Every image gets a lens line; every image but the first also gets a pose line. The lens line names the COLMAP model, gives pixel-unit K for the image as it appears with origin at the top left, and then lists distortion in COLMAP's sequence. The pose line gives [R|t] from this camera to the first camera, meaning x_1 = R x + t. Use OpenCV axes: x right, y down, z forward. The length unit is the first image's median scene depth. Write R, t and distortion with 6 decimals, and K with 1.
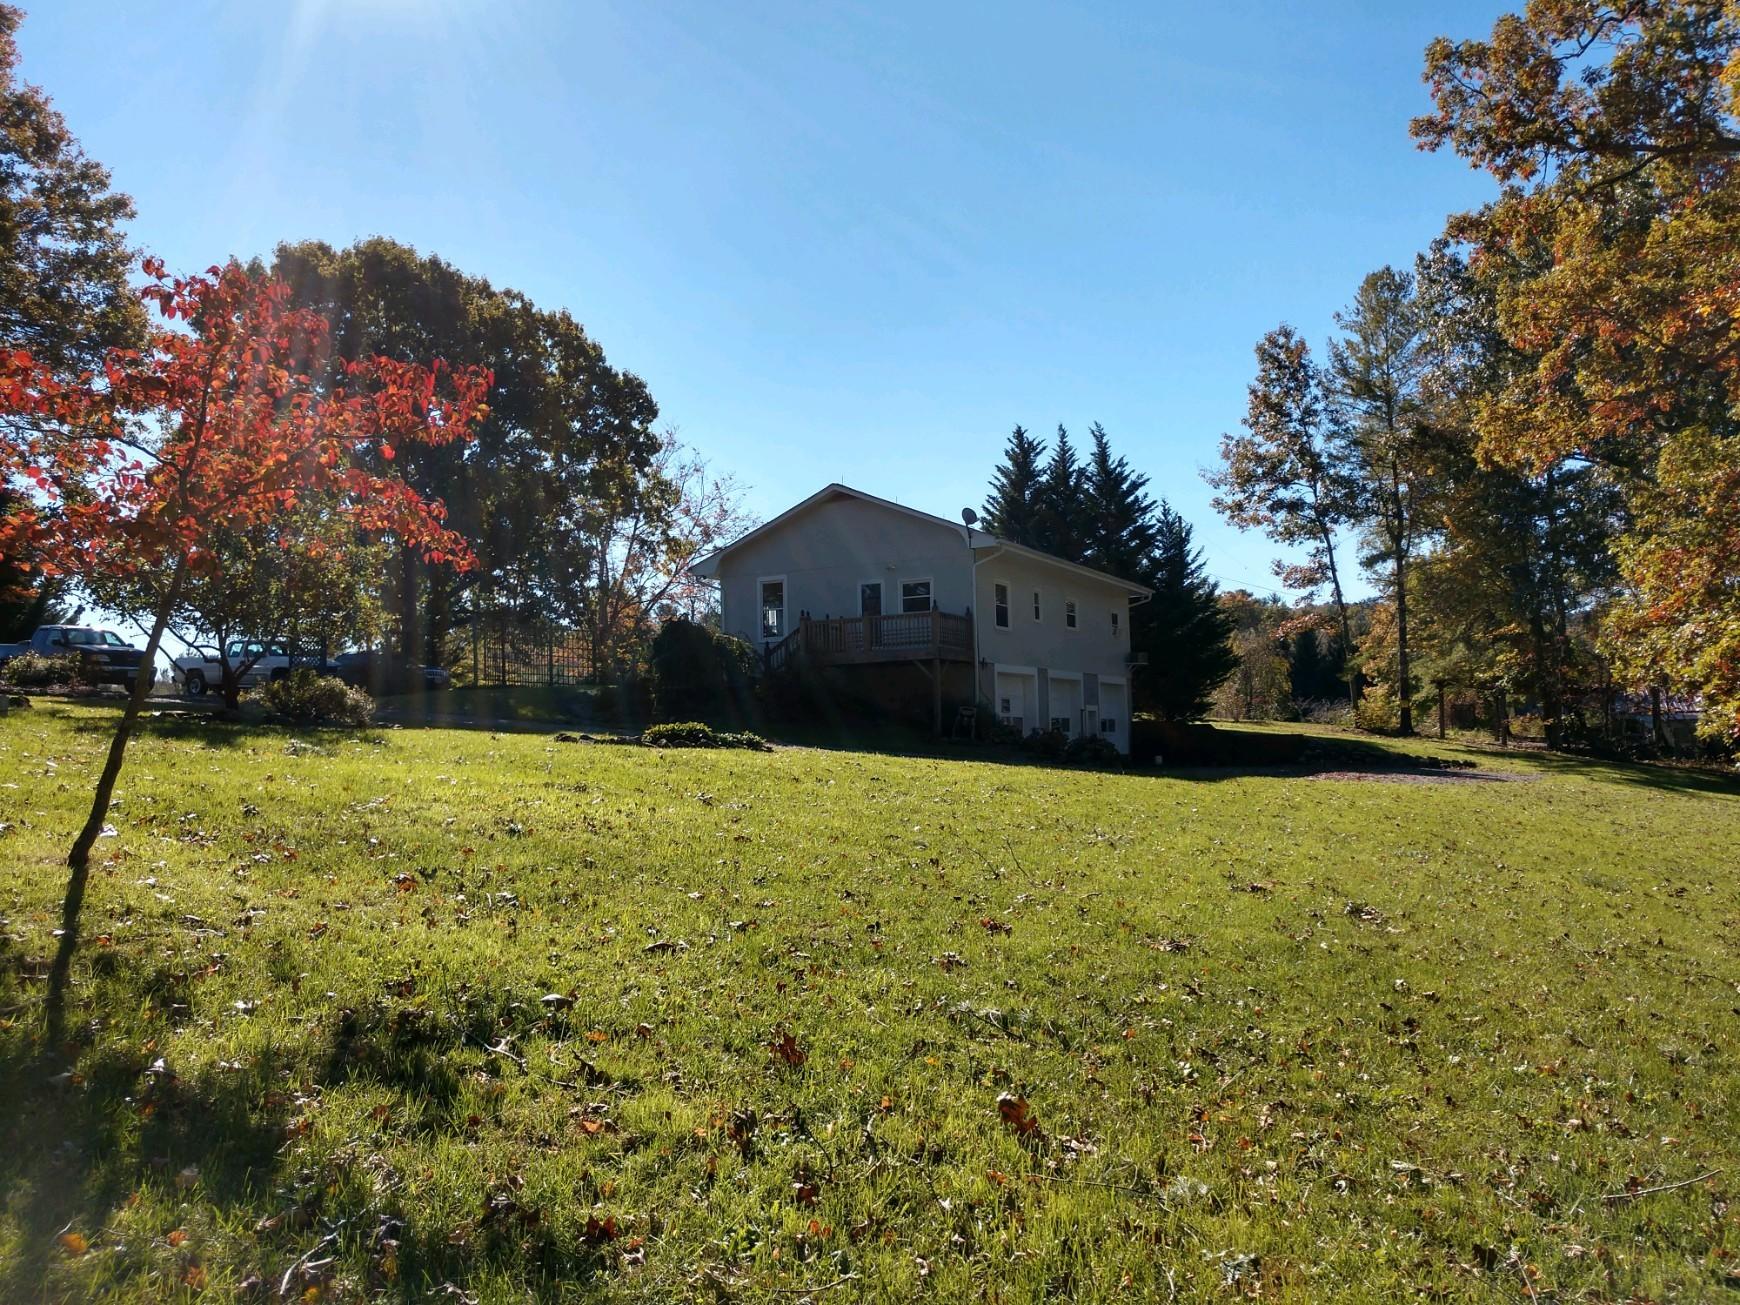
lens RADIAL K [[1328.5, 0, 851.8], [0, 1328.5, 662.7], [0, 0, 1]] dist [0.025562, -0.004379]
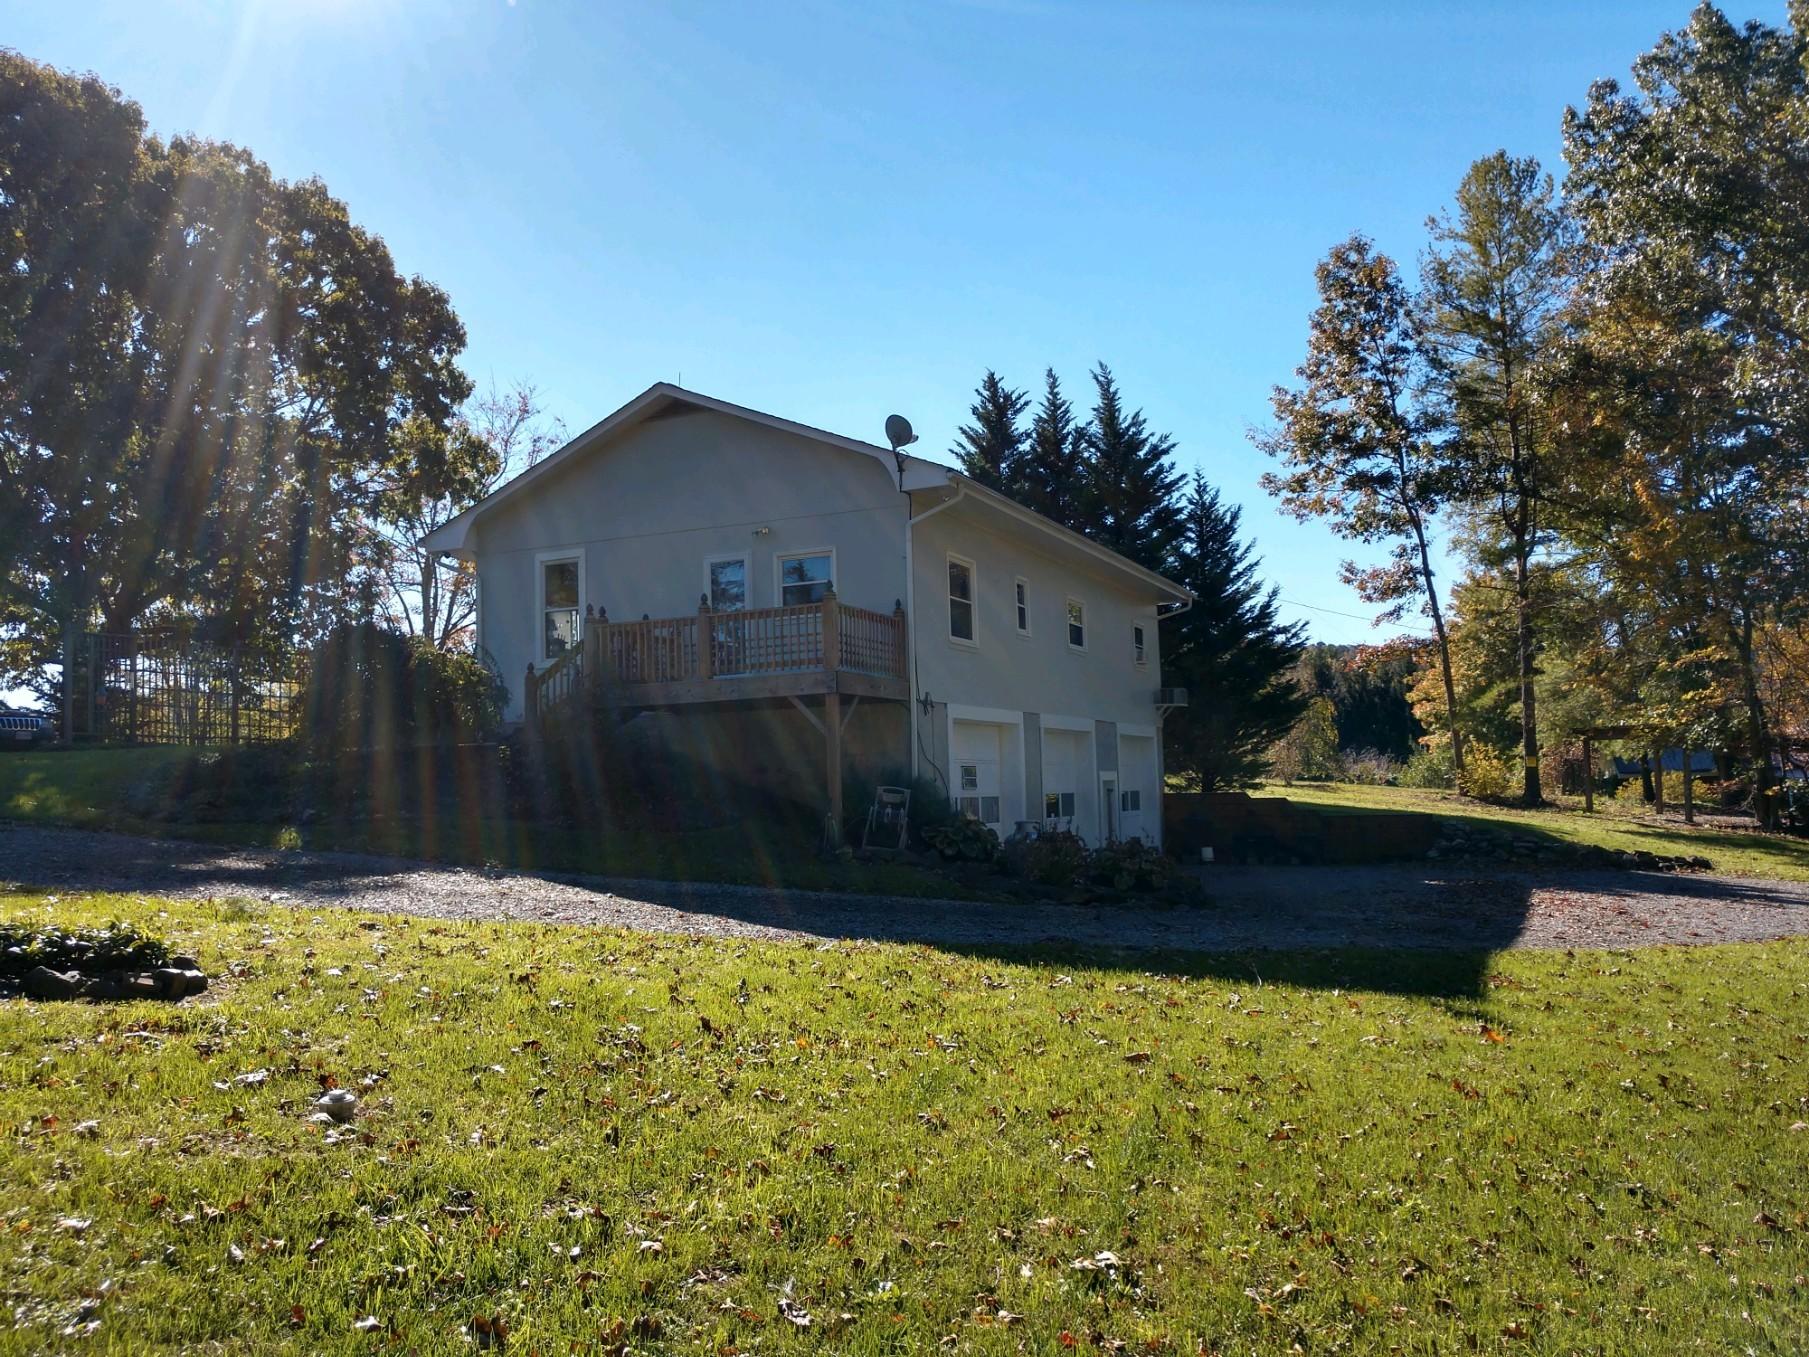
lens RADIAL K [[1394.3, 0, 903.5], [0, 1394.3, 684.4], [0, 0, 1]] dist [0.024670, 0.003906]
pose [[0.998175, -0.000646, 0.060379, 0.034940], [0.001672, 0.999855, -0.016945, 0.001569], [-0.060359, 0.017015, 0.998032, 0.272489]]
